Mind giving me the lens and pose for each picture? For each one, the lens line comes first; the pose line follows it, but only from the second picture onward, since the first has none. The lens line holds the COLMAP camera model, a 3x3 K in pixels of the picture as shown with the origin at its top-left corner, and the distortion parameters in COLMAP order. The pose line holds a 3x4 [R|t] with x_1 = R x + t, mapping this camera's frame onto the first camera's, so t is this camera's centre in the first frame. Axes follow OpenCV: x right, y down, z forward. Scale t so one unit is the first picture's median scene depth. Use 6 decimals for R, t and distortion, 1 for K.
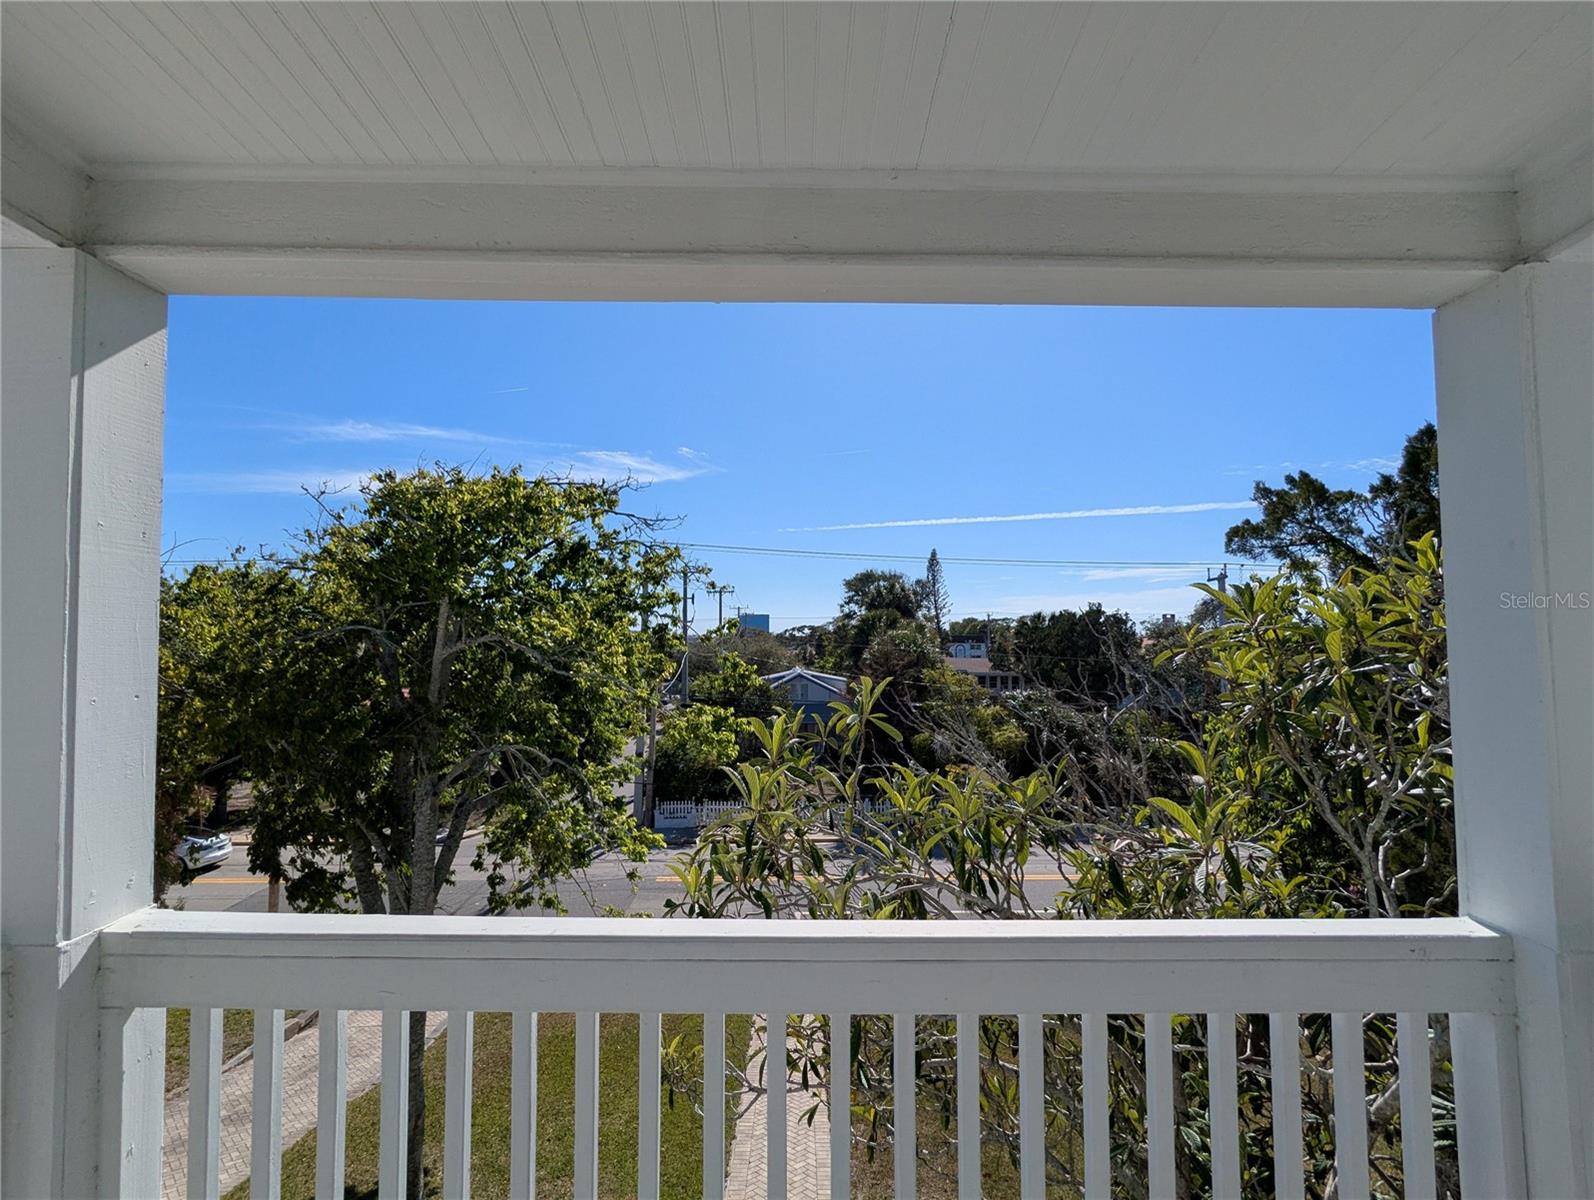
lens RADIAL K [[760.1, 0, 802.5], [0, 760.1, 602.8], [0, 0, 1]] dist [-0.000167, 0.000129]
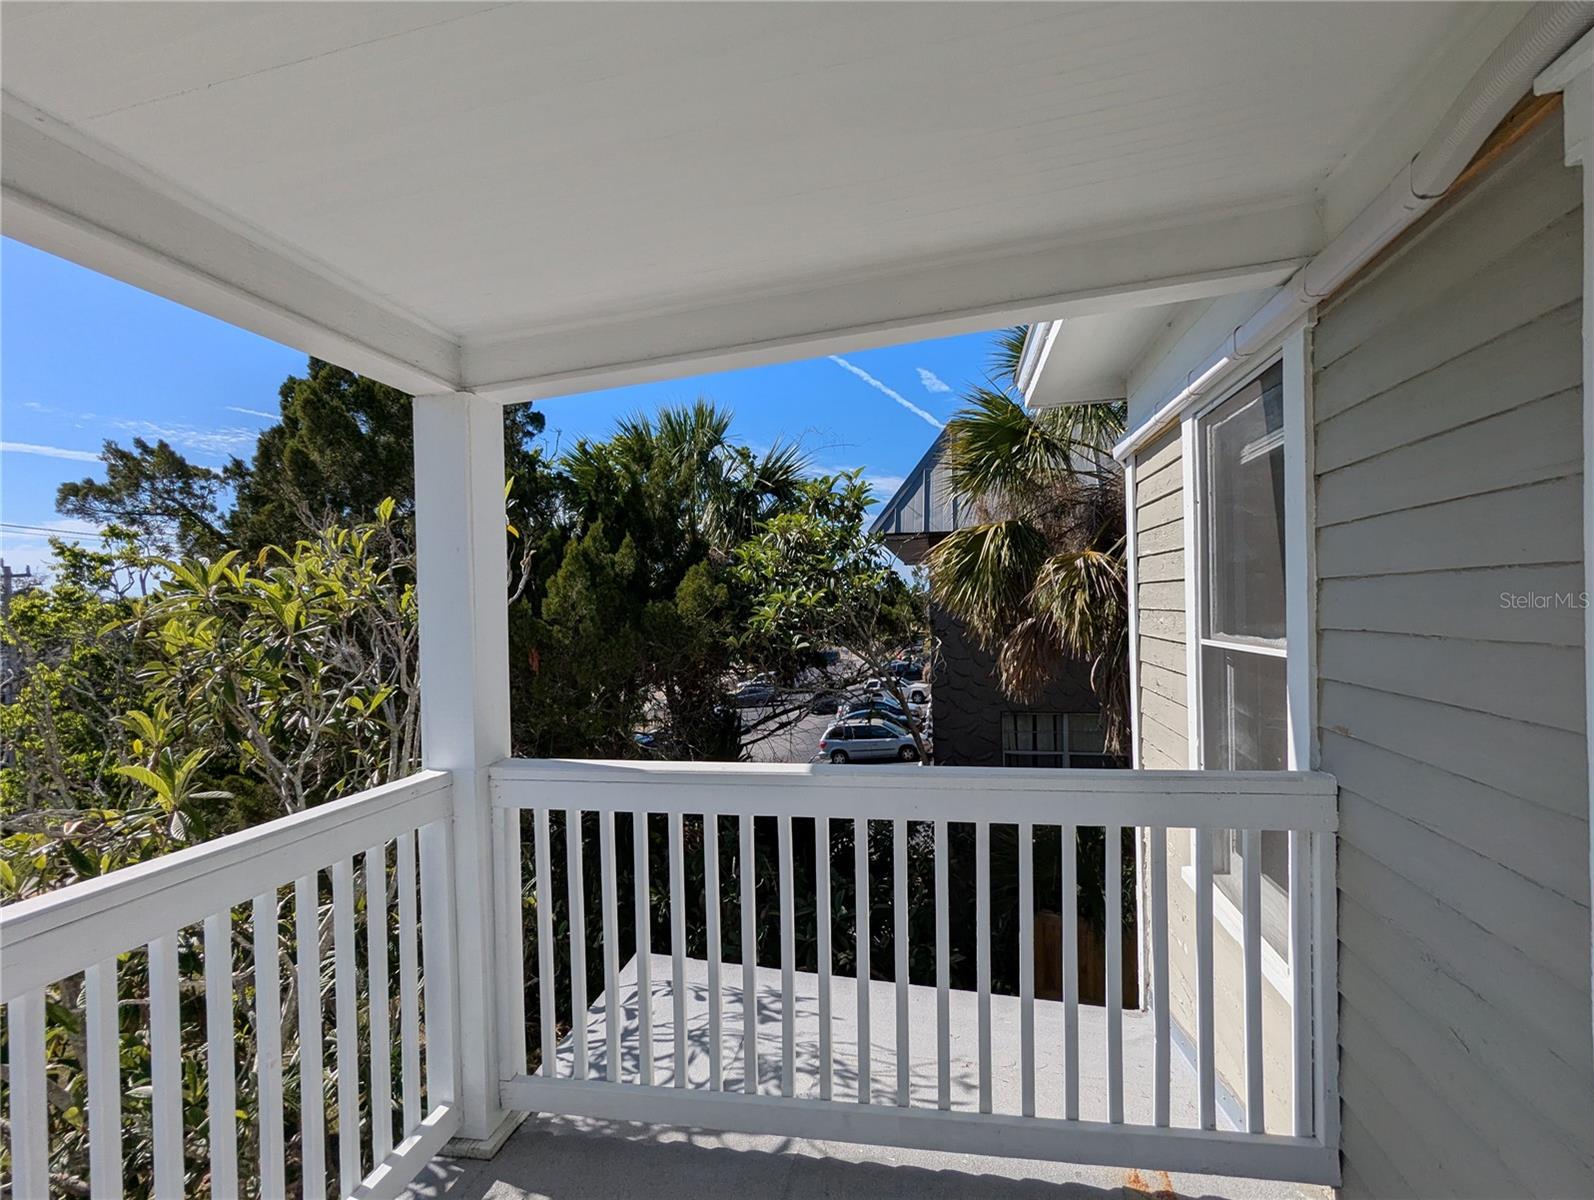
lens RADIAL K [[760.1, 0, 802.5], [0, 760.1, 602.8], [0, 0, 1]] dist [-0.000167, 0.000129]
pose [[0.205782, -0.001291, 0.978597, -0.537894], [-0.035765, 0.999321, 0.008839, 0.000718], [-0.977944, -0.036819, 0.205596, -0.127909]]
